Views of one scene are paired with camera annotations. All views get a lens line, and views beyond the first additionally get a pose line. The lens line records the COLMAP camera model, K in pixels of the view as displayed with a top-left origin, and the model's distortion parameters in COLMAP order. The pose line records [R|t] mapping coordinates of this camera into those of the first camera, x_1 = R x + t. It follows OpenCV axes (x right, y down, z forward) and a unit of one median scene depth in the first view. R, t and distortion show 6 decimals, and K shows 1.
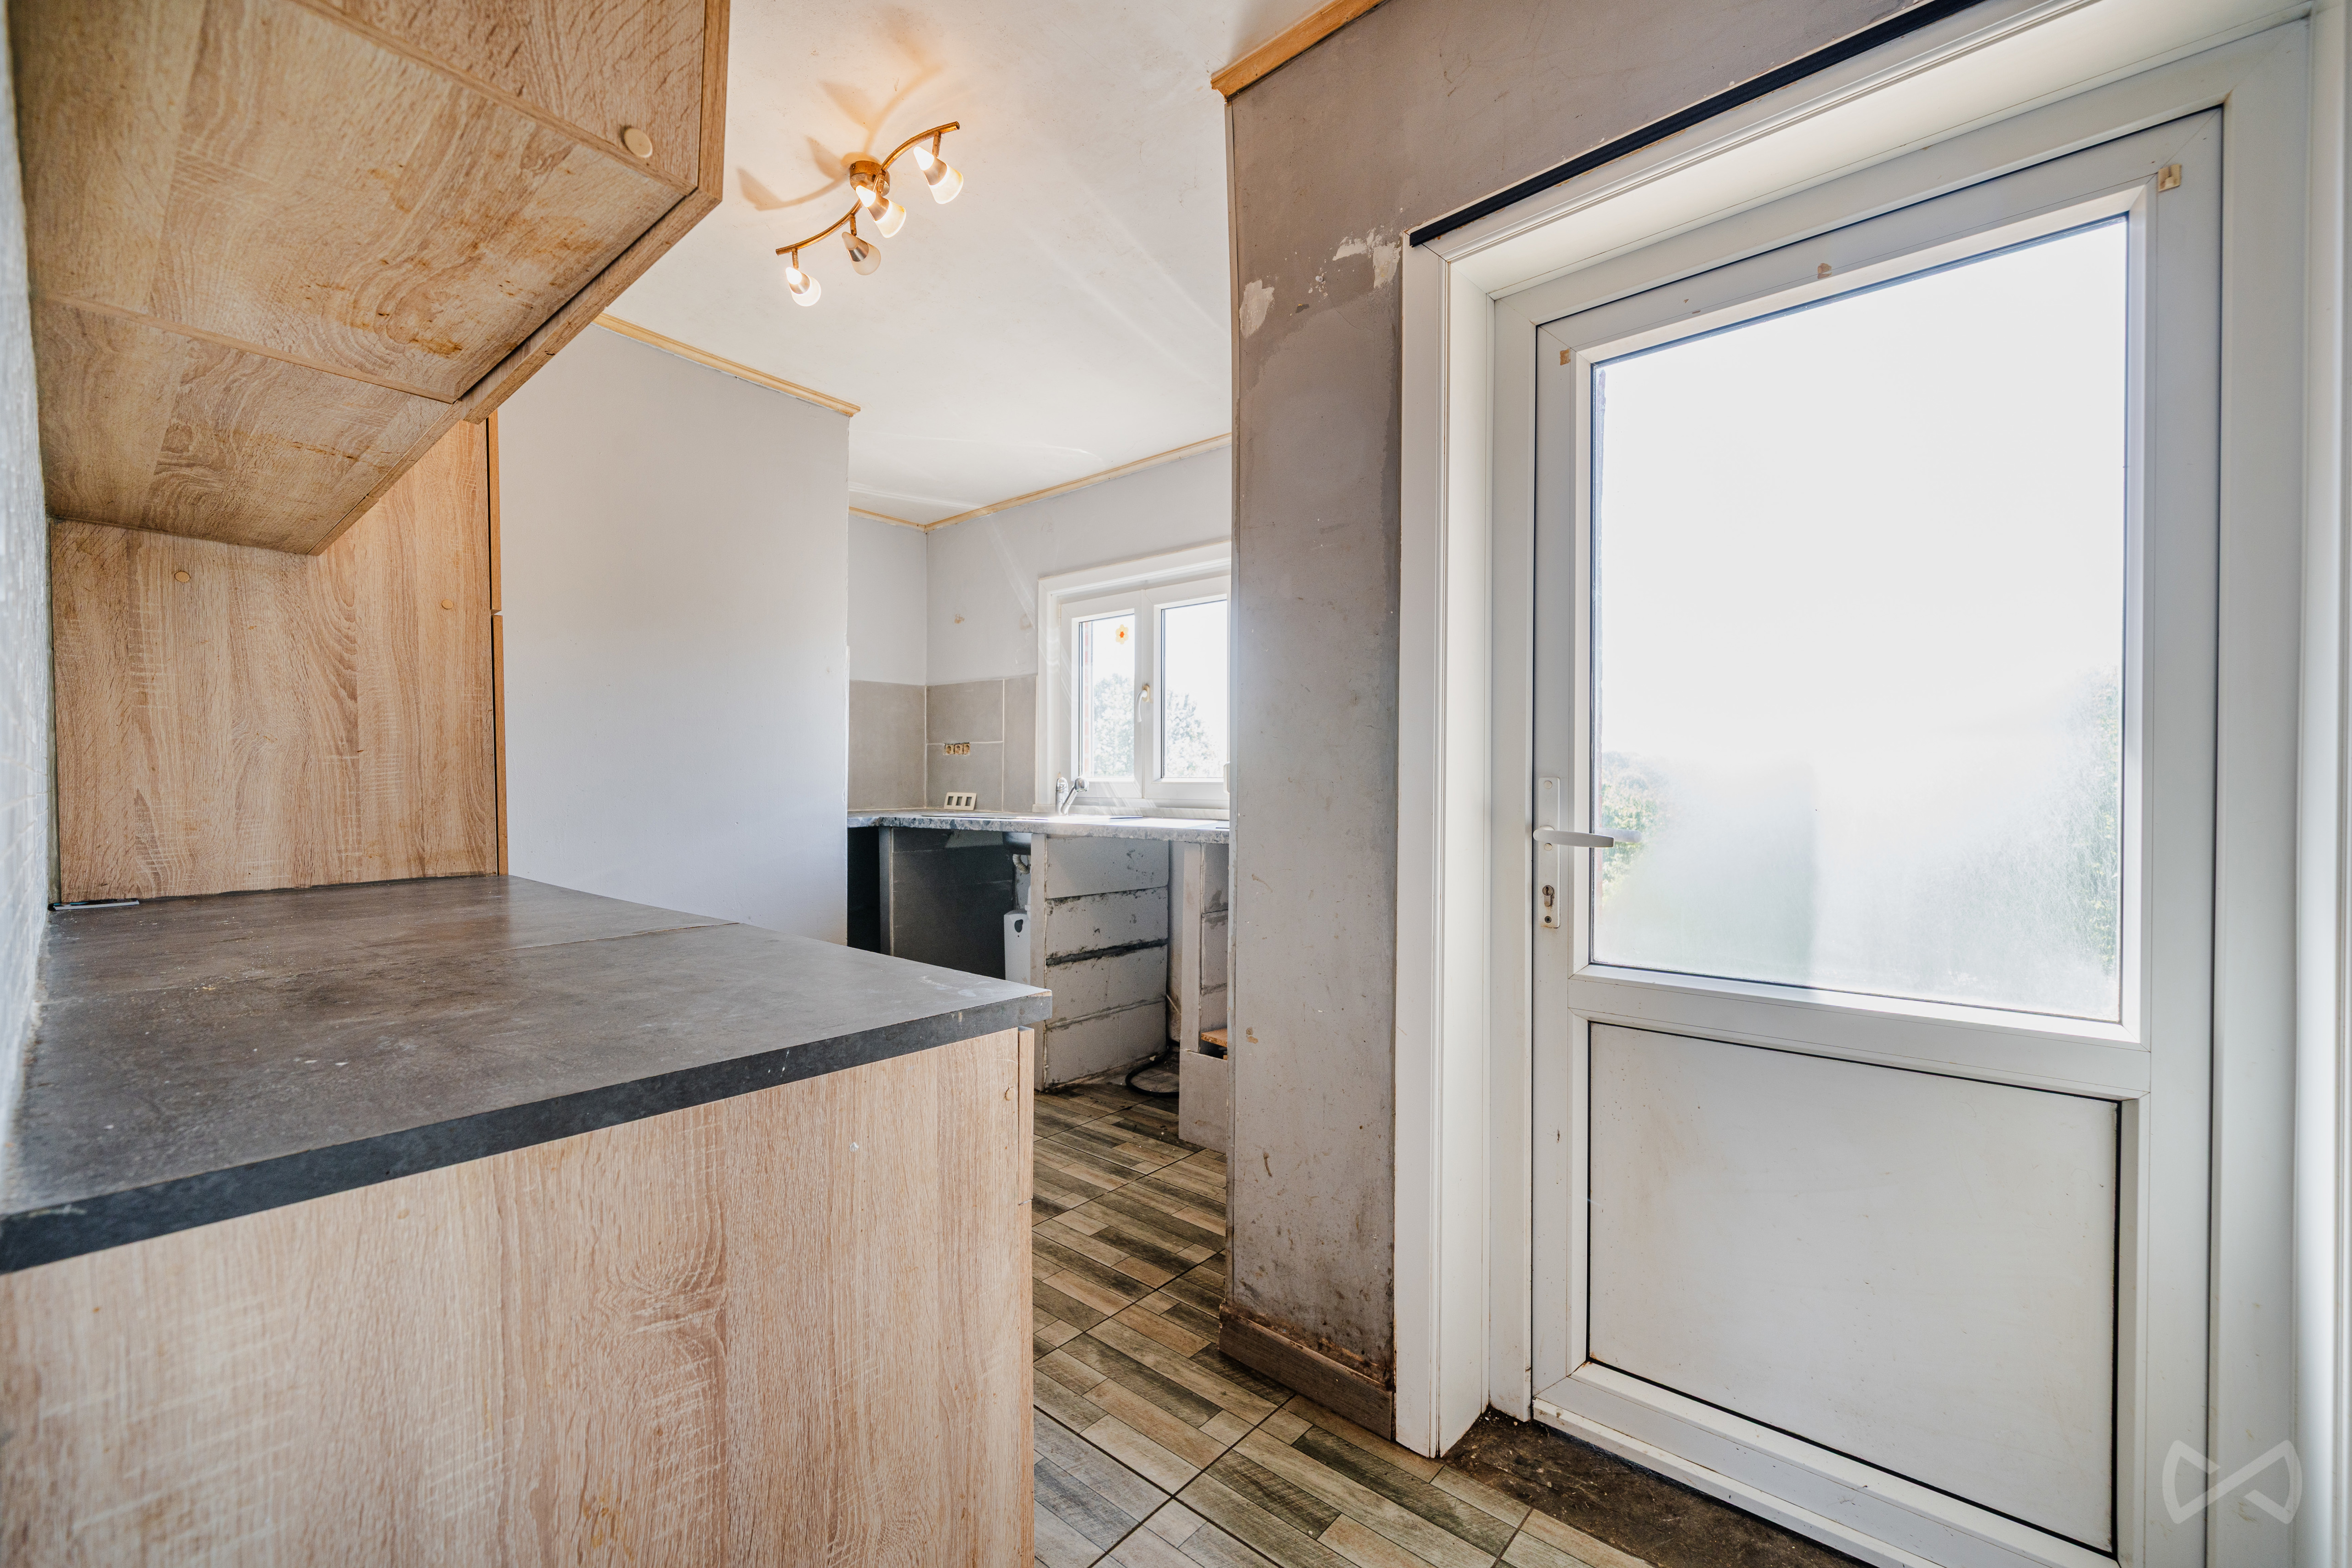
lens RADIAL K [[939.3, 0, 1183.6], [0, 939.3, 786.8], [0, 0, 1]] dist [0.001422, 0.000009]
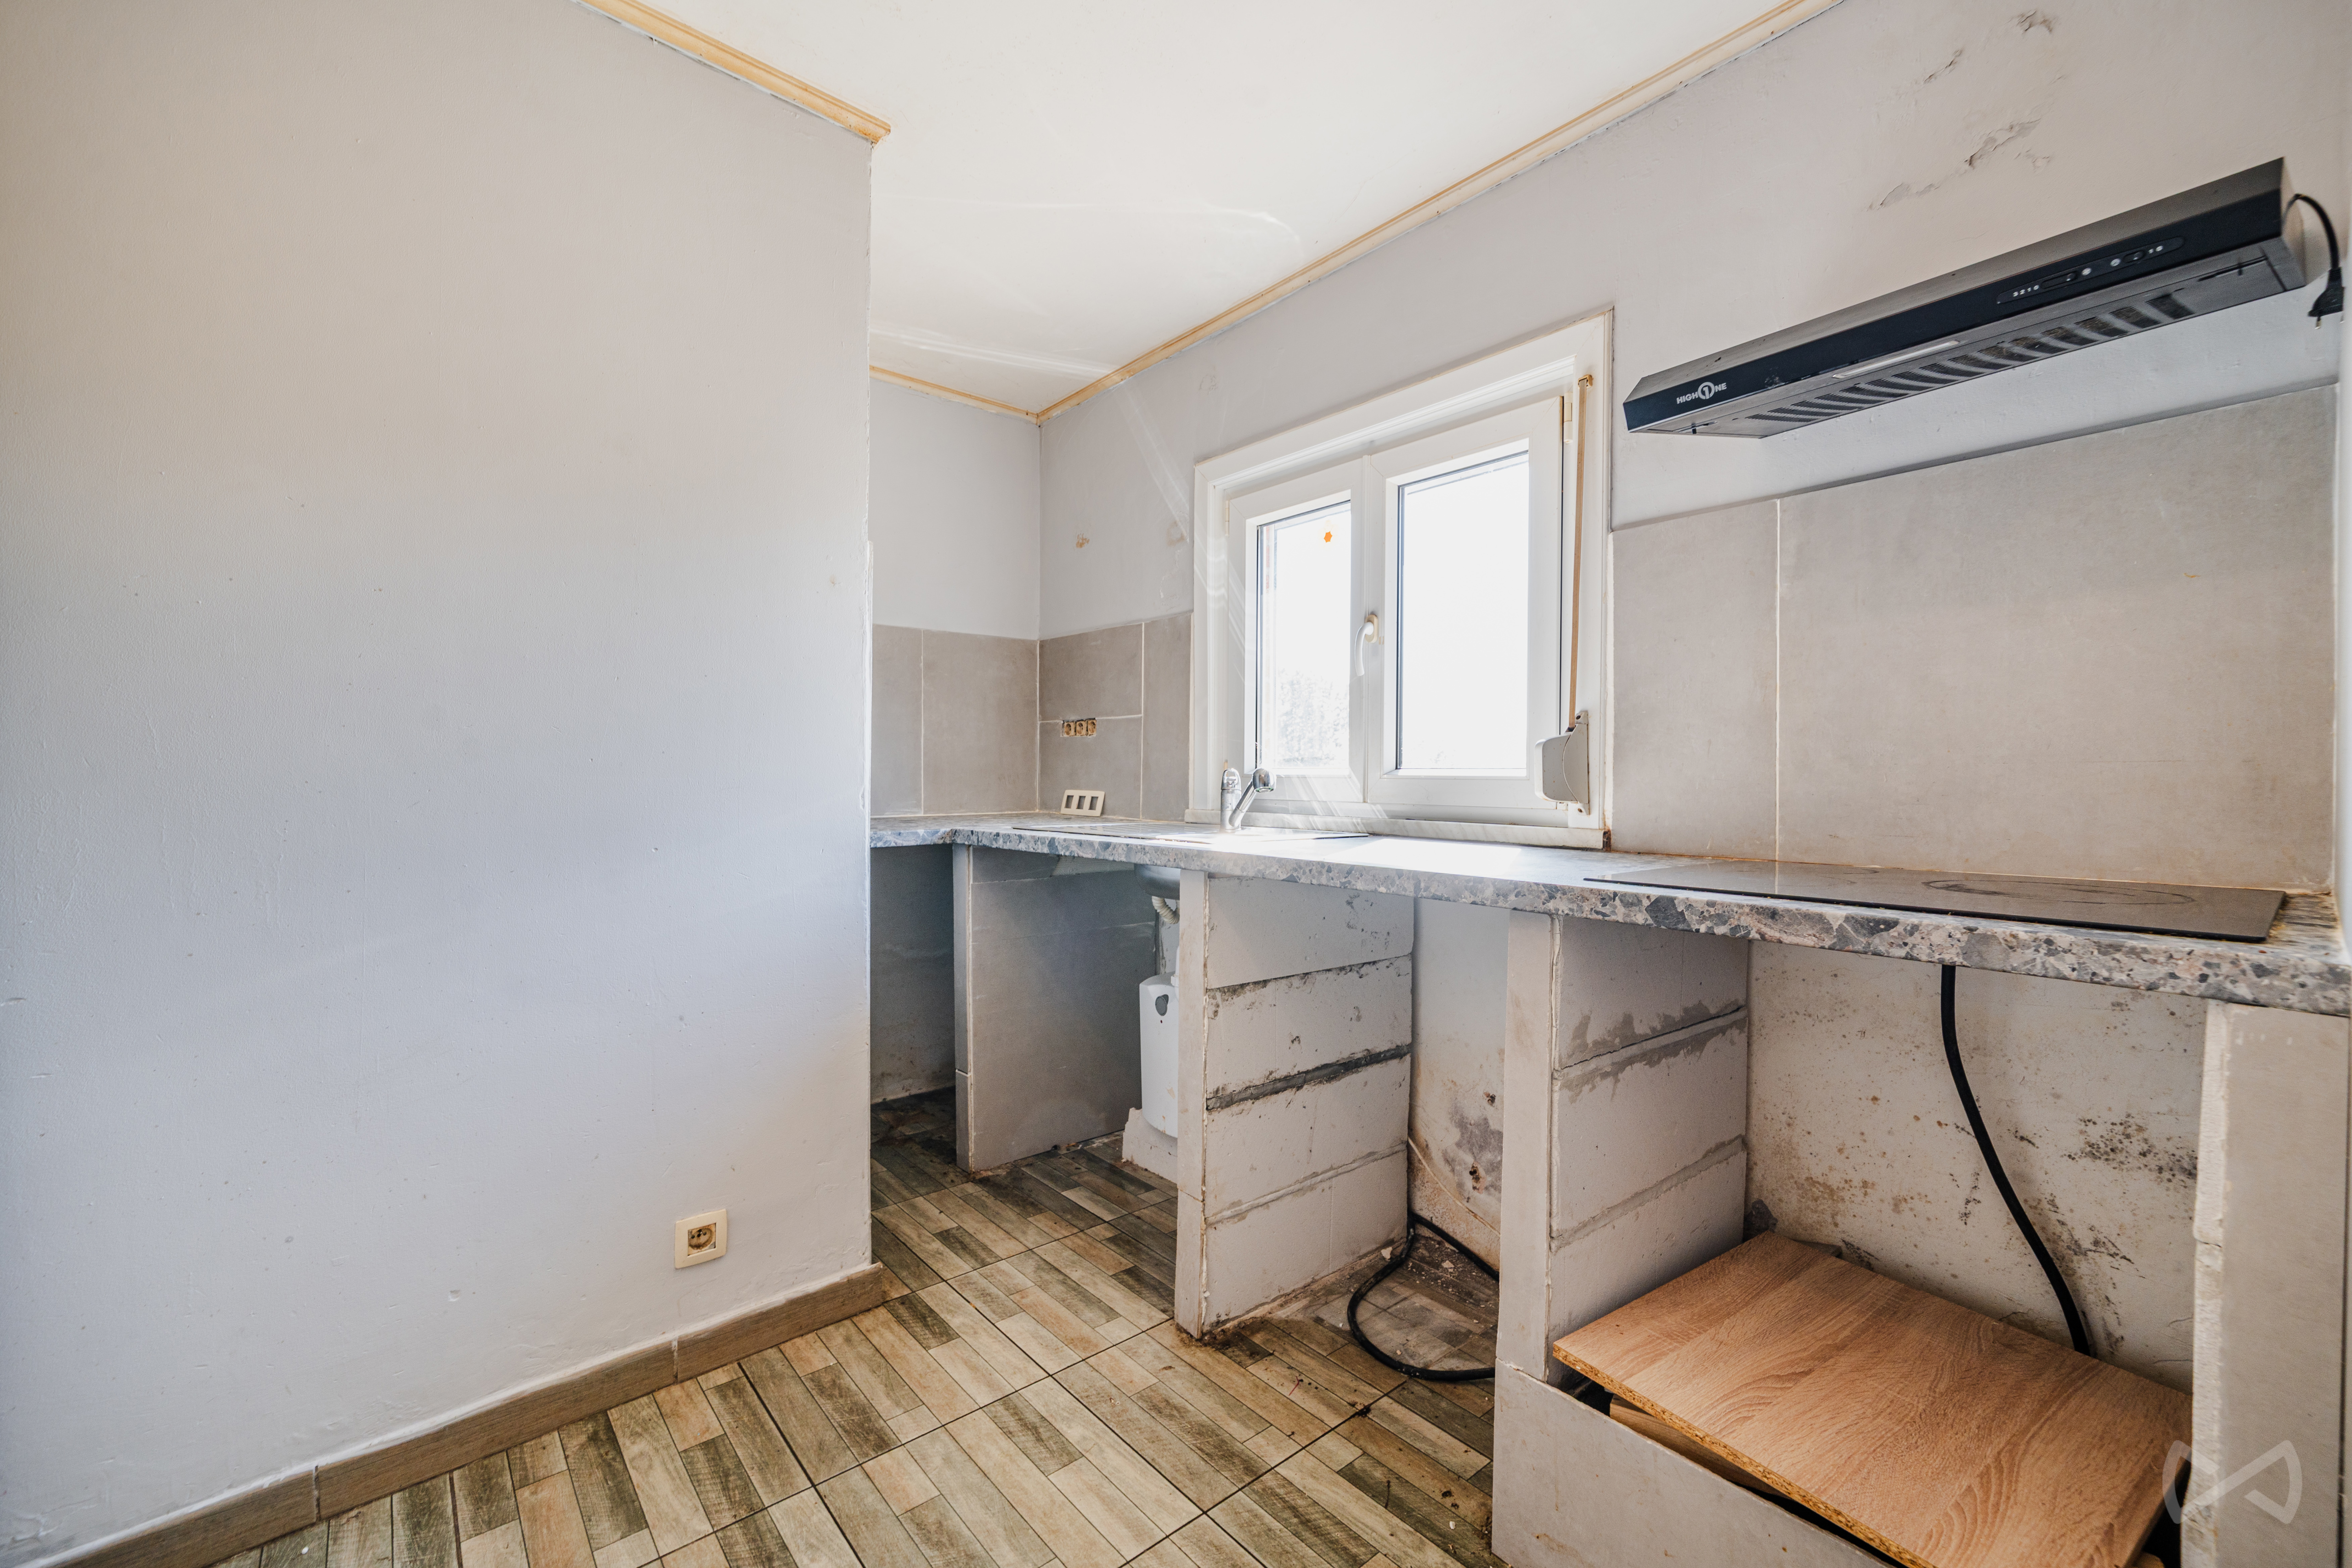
lens RADIAL K [[939.3, 0, 1178.6], [0, 939.3, 782.3], [0, 0, 1]] dist [0.001422, 0.000009]
pose [[0.985451, 0.003749, -0.169917, -0.059971], [-0.003232, 0.999989, 0.003321, -0.002830], [0.169928, -0.002723, 0.985453, 0.393159]]
